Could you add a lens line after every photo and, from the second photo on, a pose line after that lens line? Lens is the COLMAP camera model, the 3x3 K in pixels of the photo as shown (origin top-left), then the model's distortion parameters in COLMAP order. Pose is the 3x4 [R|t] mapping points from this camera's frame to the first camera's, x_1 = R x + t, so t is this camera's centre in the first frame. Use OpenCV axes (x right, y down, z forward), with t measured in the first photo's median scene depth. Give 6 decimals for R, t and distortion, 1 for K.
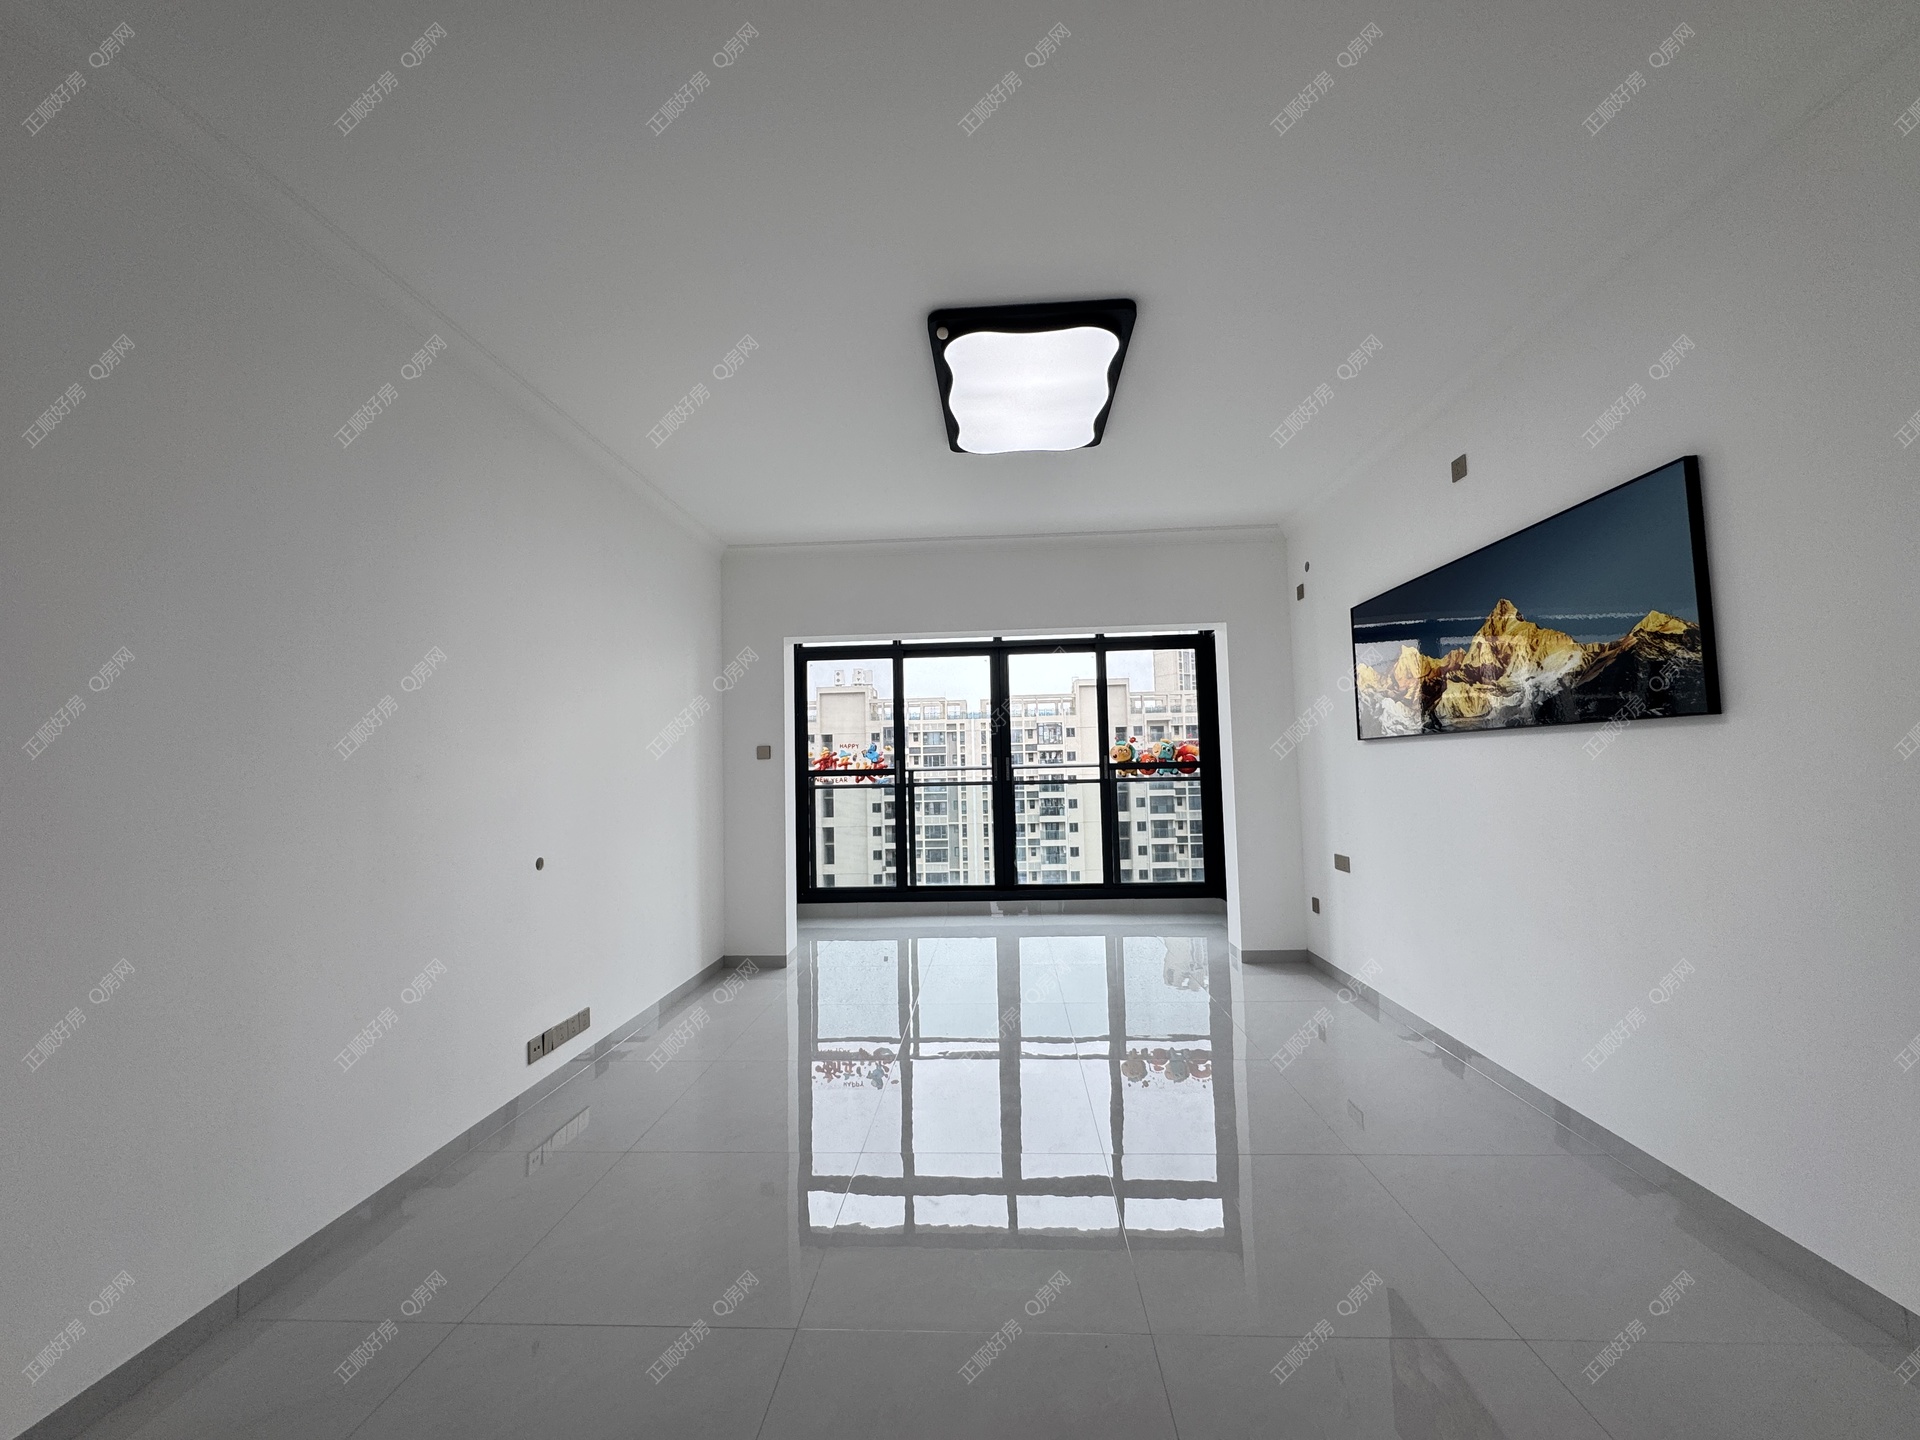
lens RADIAL K [[767.0, 0, 960.0], [0, 767.0, 720.0], [0, 0, 1]] dist [-0.001576, -0.000073]
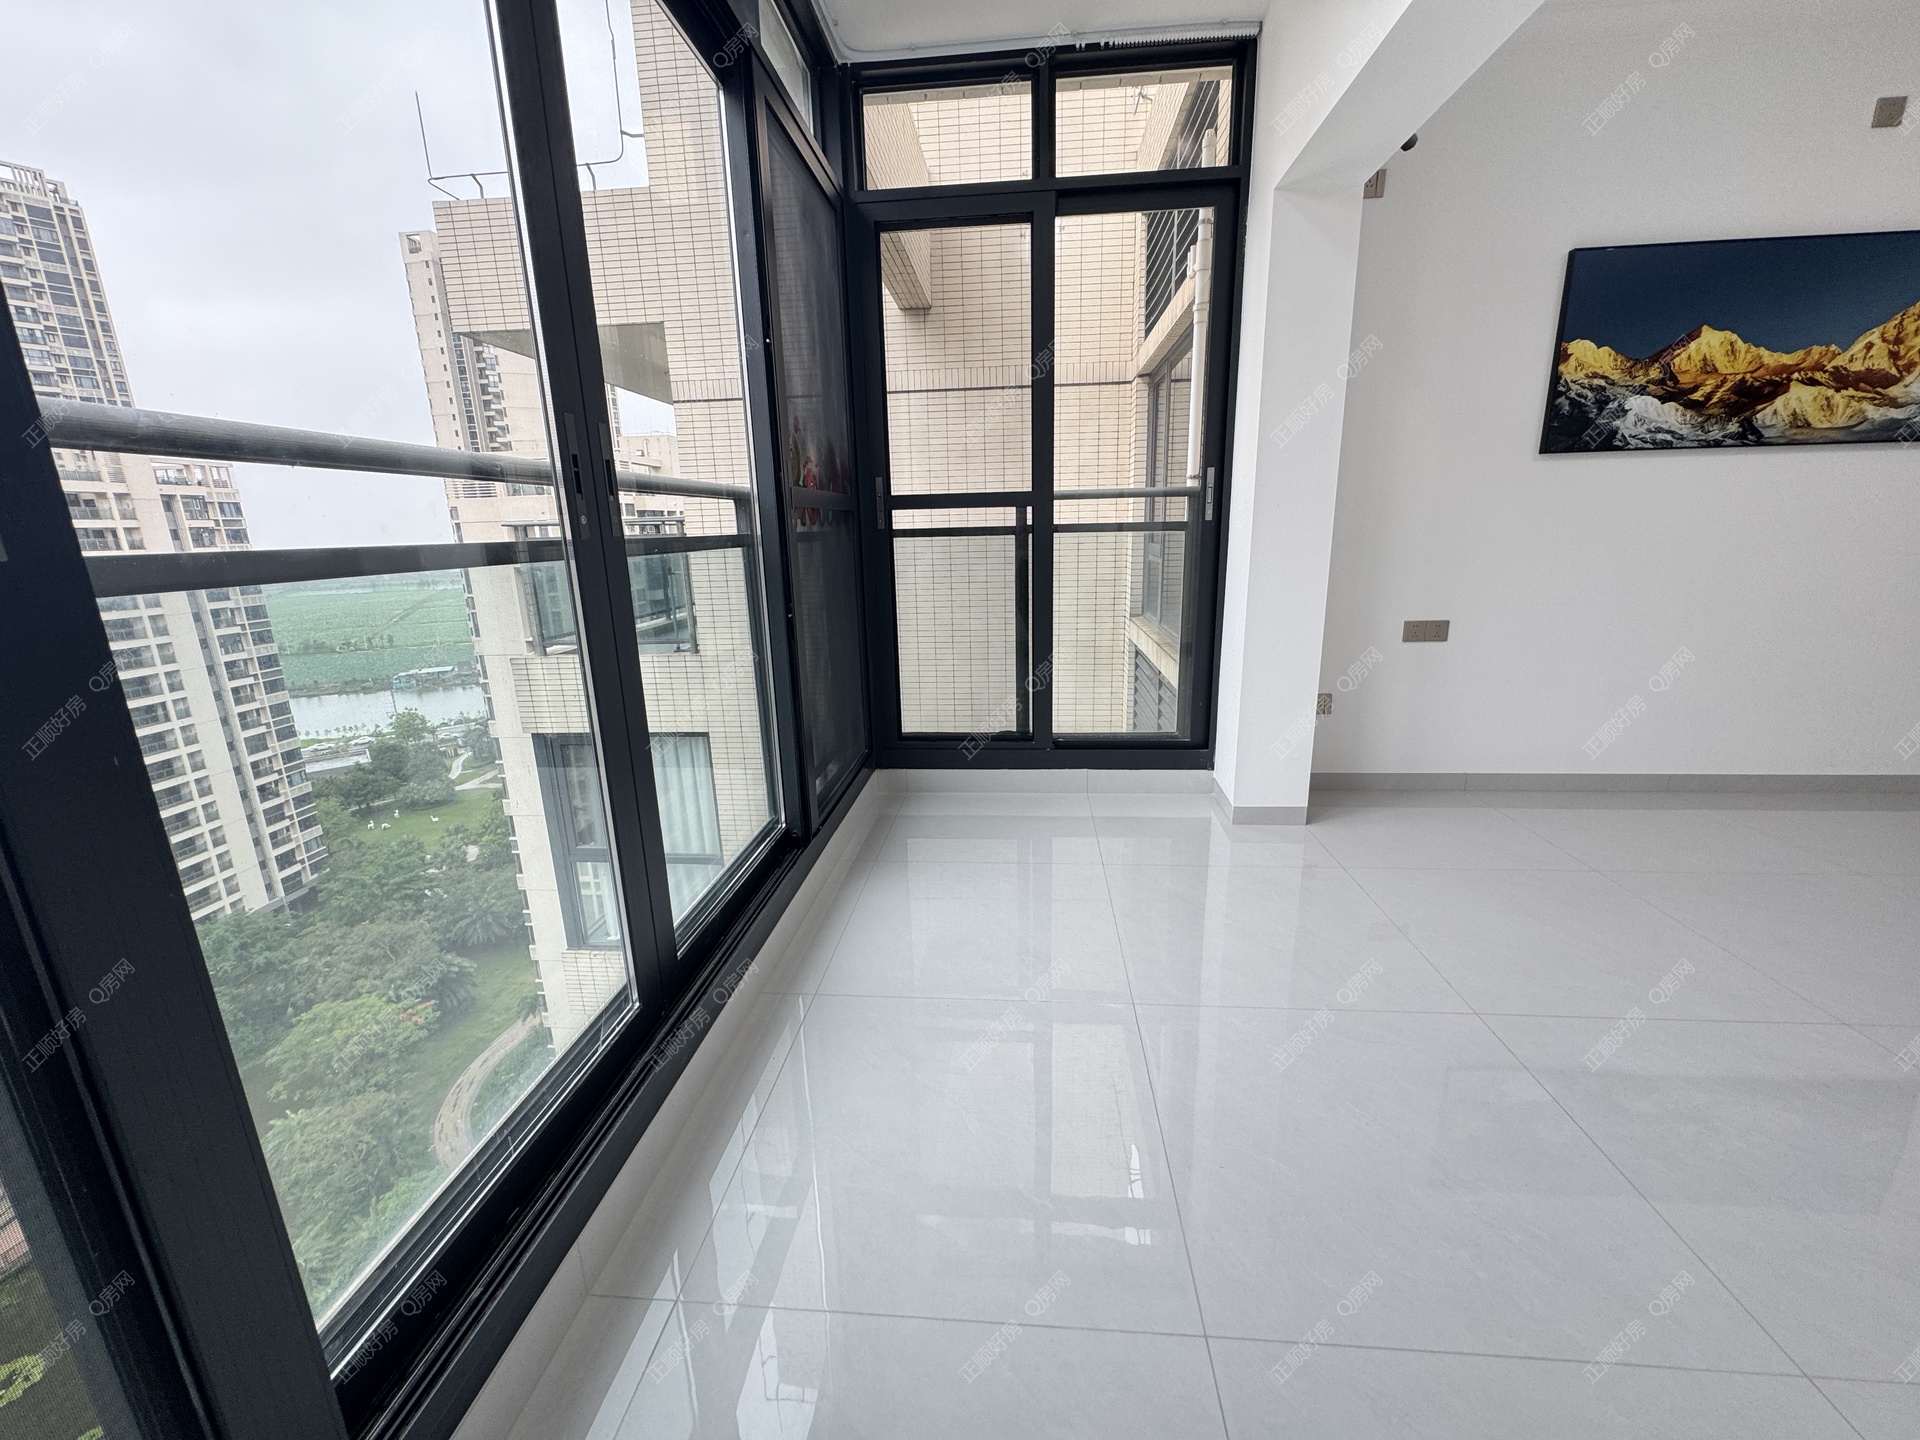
lens RADIAL K [[767.0, 0, 960.0], [0, 767.0, 720.0], [0, 0, 1]] dist [-0.001576, -0.000073]
pose [[0.032990, -0.219892, 0.974966, -0.336534], [-0.039635, 0.974442, 0.221115, 0.171696], [-0.998670, -0.045937, 0.023431, 1.945323]]
